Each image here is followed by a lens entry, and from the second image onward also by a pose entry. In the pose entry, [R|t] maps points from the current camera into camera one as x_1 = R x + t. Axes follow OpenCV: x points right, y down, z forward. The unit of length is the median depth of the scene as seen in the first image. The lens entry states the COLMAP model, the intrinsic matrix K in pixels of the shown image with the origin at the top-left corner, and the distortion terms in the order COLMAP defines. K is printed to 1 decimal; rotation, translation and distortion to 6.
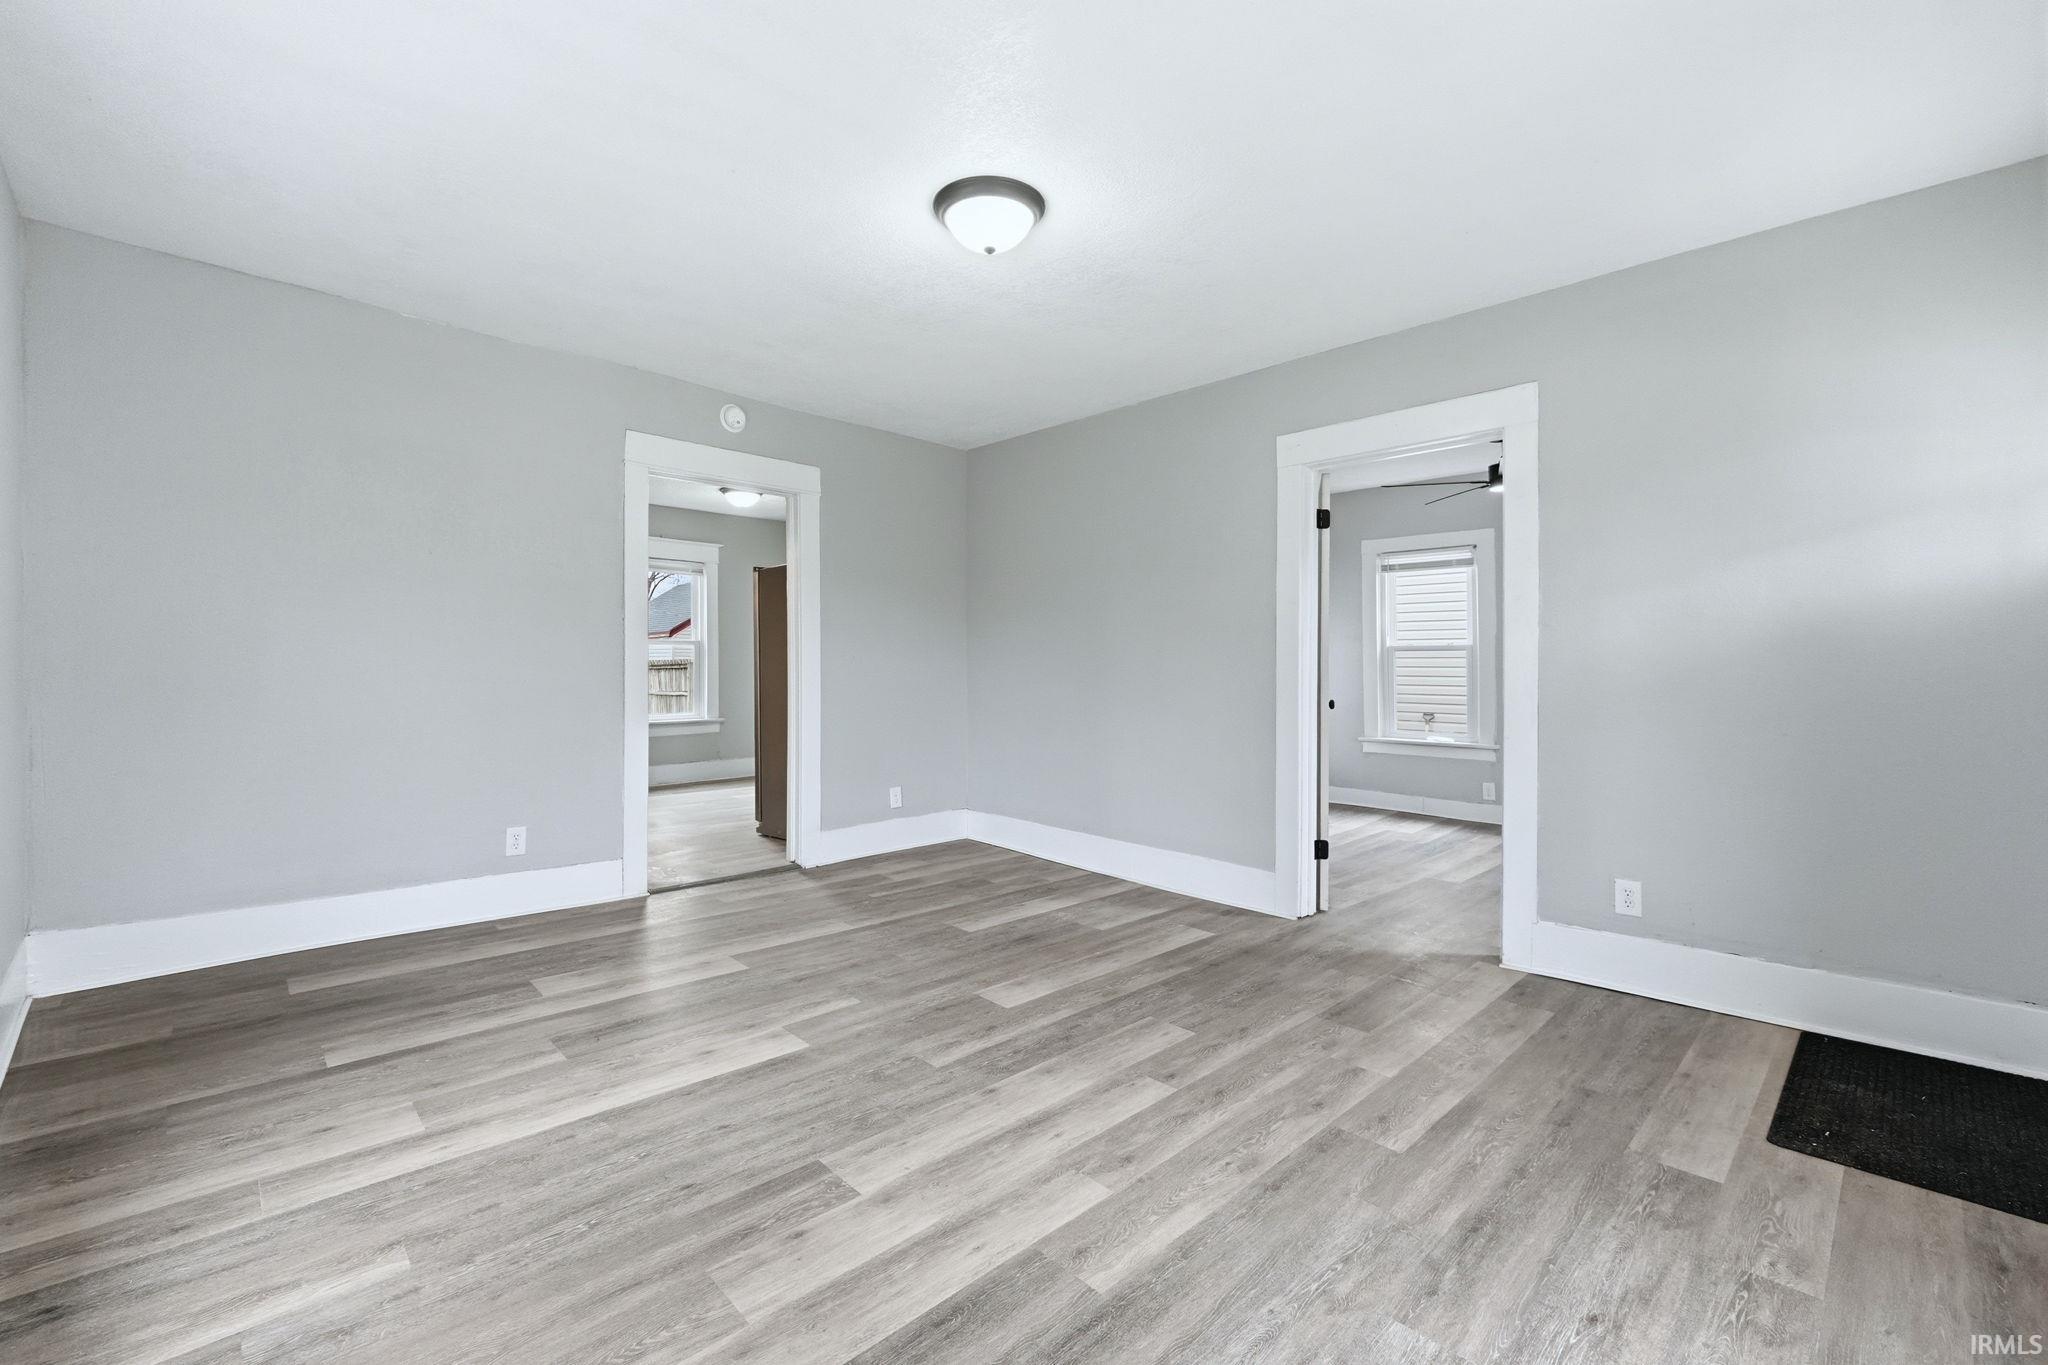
lens RADIAL K [[864.5, 0, 1023.3], [0, 864.5, 656.6], [0, 0, 1]] dist [-0.001952, -0.000204]
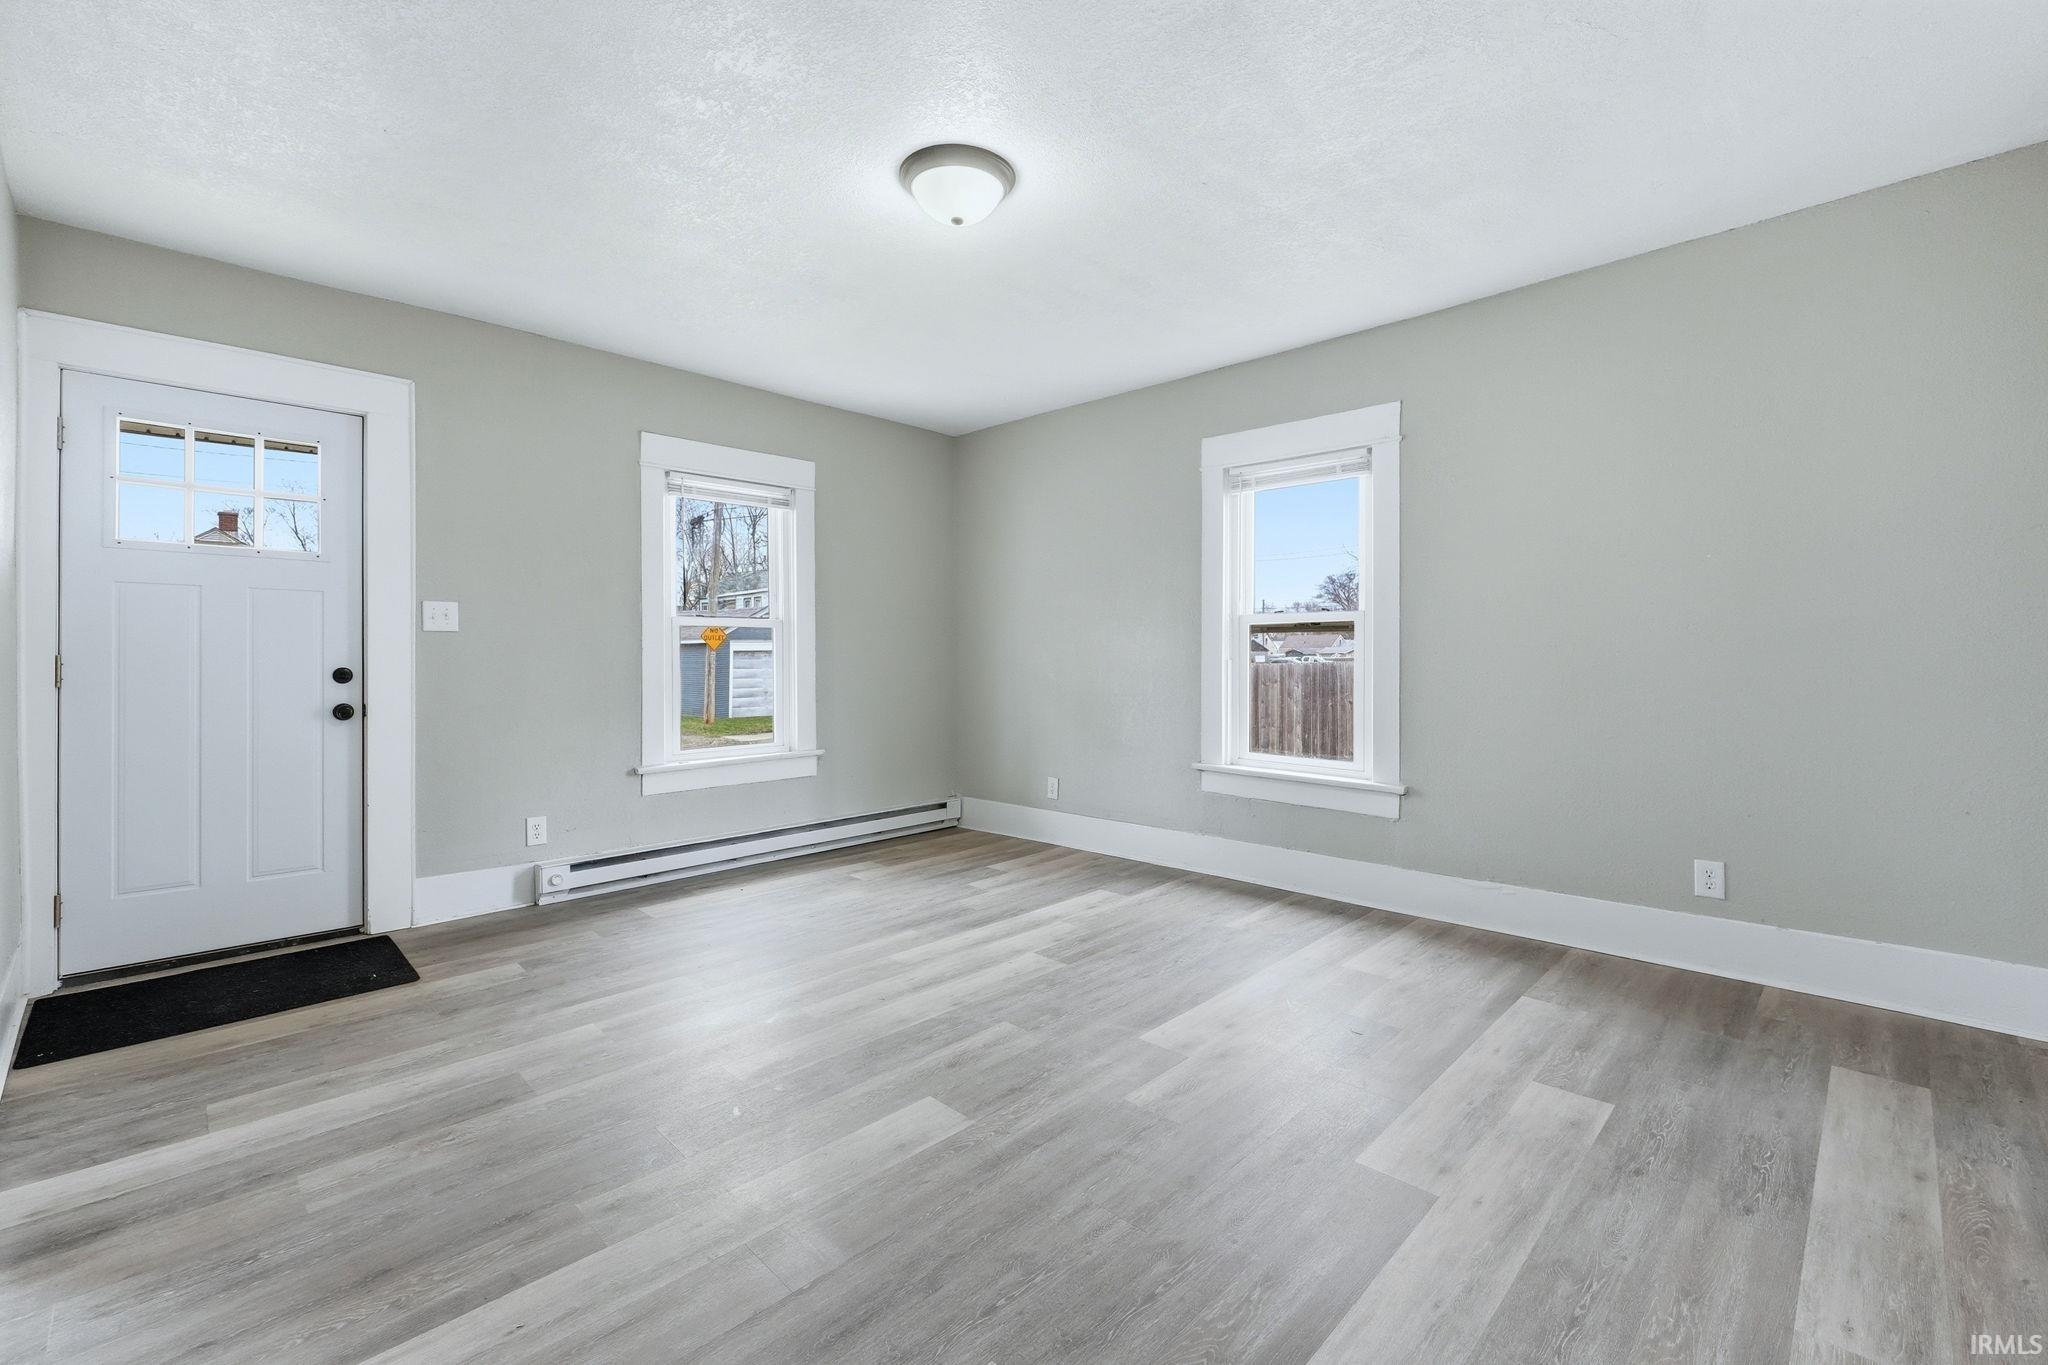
lens RADIAL K [[849.8, 0, 1026.5], [0, 849.8, 667.4], [0, 0, 1]] dist [0.000235, -0.000206]
pose [[-0.999762, -0.003282, -0.021573, -0.096894], [-0.003298, 0.999994, 0.000733, 0.028177], [0.021571, 0.000804, -0.999767, 1.954707]]
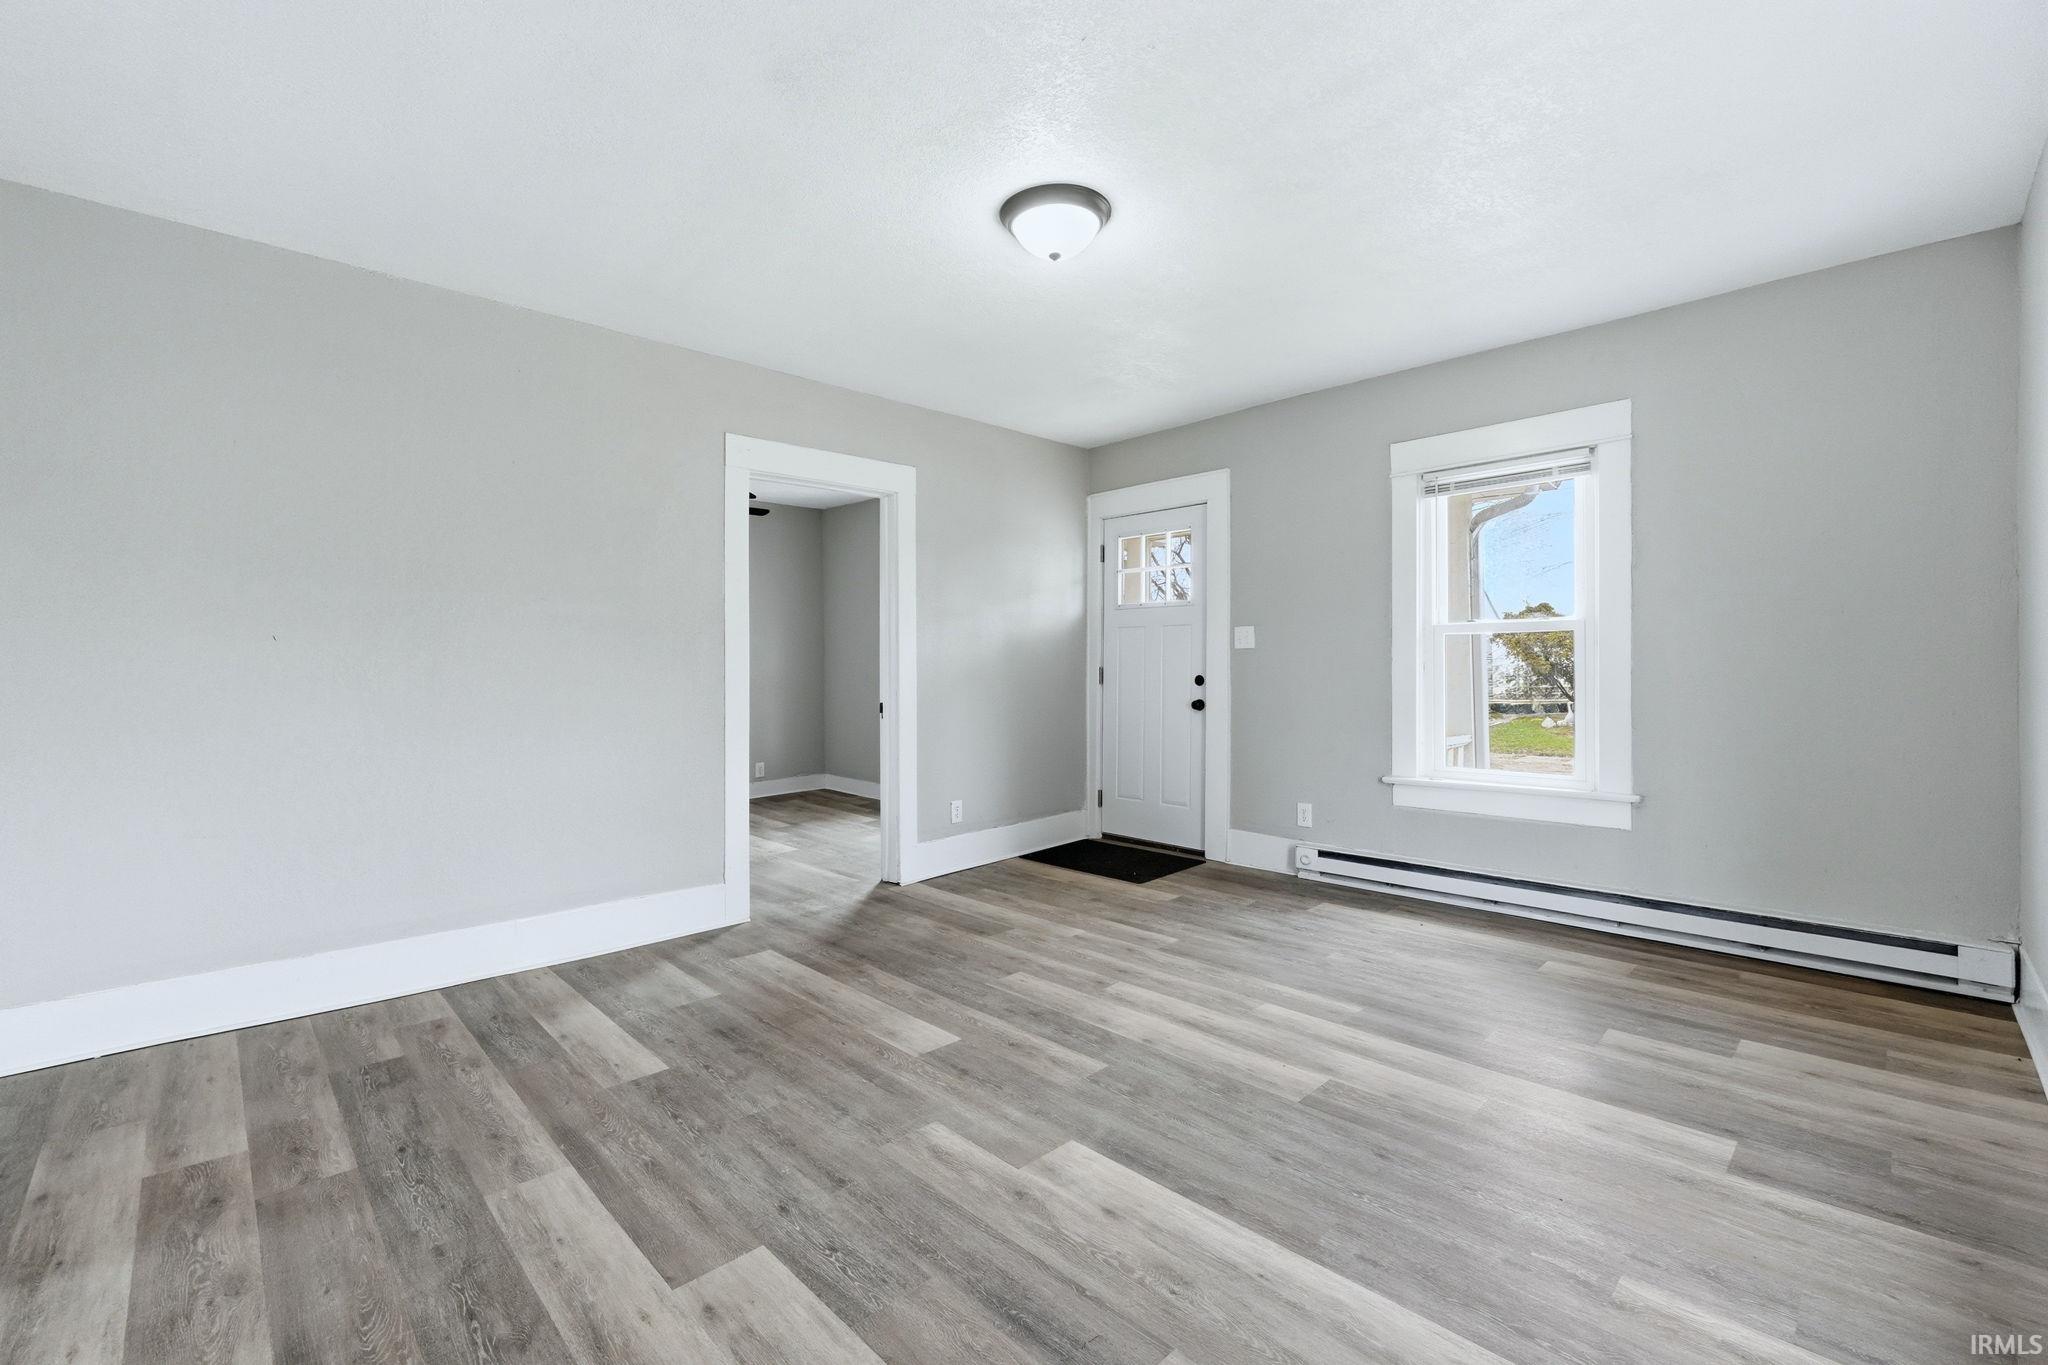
lens RADIAL K [[864.5, 0, 1023.3], [0, 864.5, 656.6], [0, 0, 1]] dist [-0.001952, -0.000204]
pose [[-0.006377, 0.005998, 0.999962, -1.050895], [-0.003610, 0.999975, -0.006021, 0.004148], [-0.999973, -0.003648, -0.006355, 1.047858]]
